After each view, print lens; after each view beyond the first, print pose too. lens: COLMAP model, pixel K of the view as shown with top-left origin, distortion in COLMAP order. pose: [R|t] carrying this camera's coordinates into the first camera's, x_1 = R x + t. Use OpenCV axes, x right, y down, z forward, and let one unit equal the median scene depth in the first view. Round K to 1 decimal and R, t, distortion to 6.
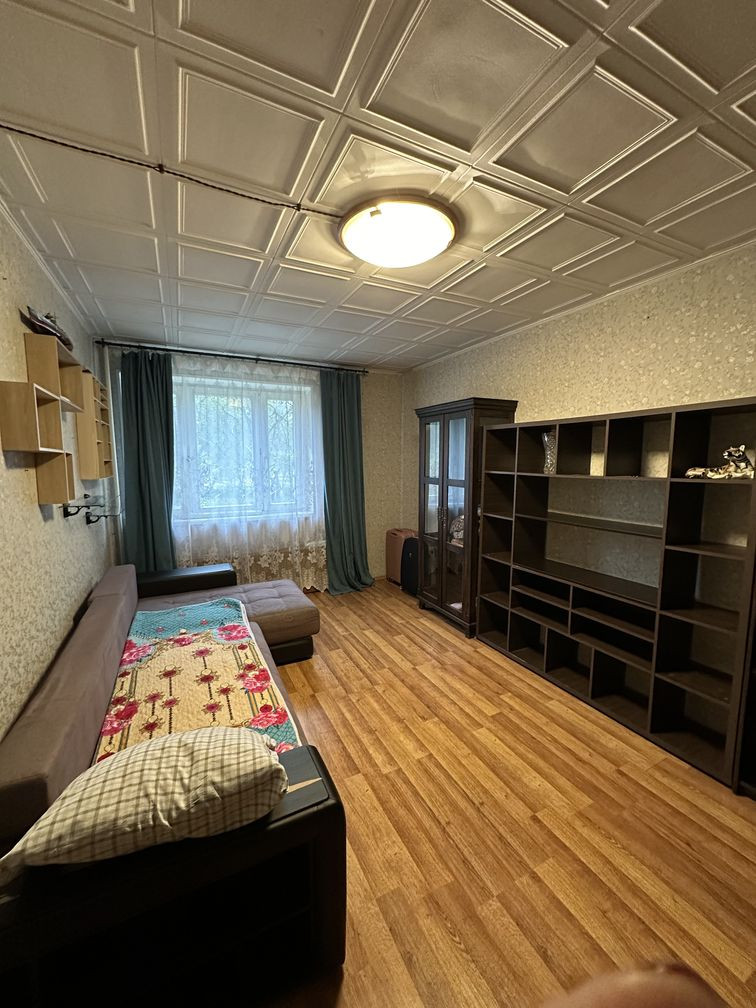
lens RADIAL K [[408.2, 0, 384.2], [0, 408.2, 510.3], [0, 0, 1]] dist [-0.004937, 0.001986]
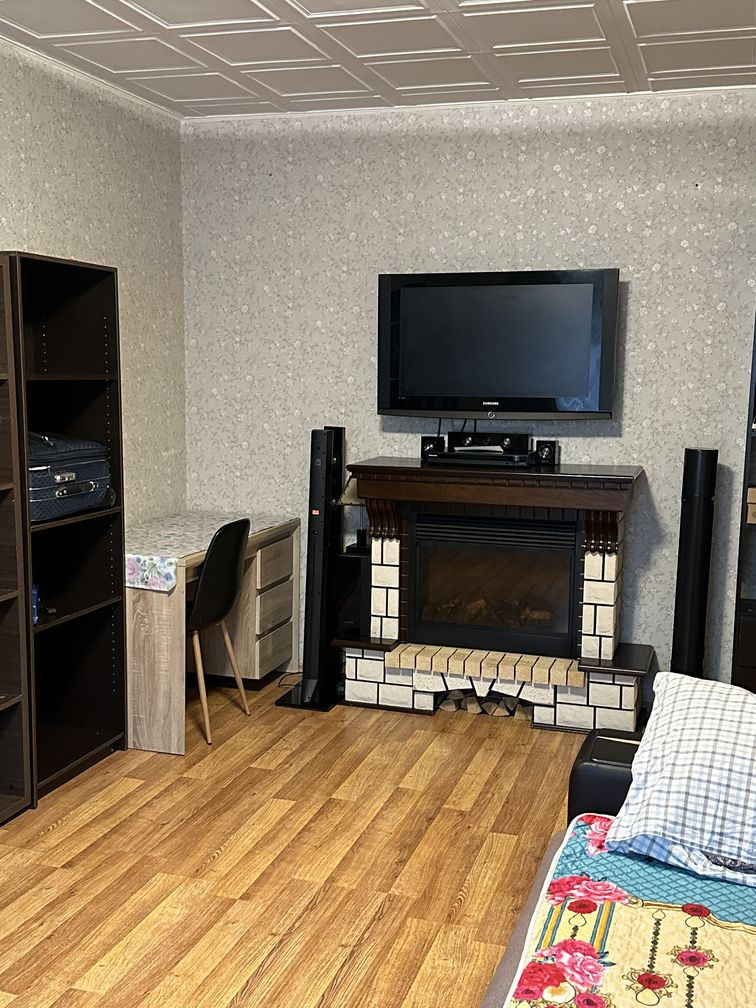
lens RADIAL K [[1131.8, 0, 362.1], [0, 1131.8, 530.0], [0, 0, 1]] dist [0.078100, 0.000000]
pose [[-0.710952, -0.113730, 0.693984, -0.917675], [0.070868, 0.970226, 0.231601, -0.216223], [-0.699661, 0.213839, -0.681724, 1.885890]]
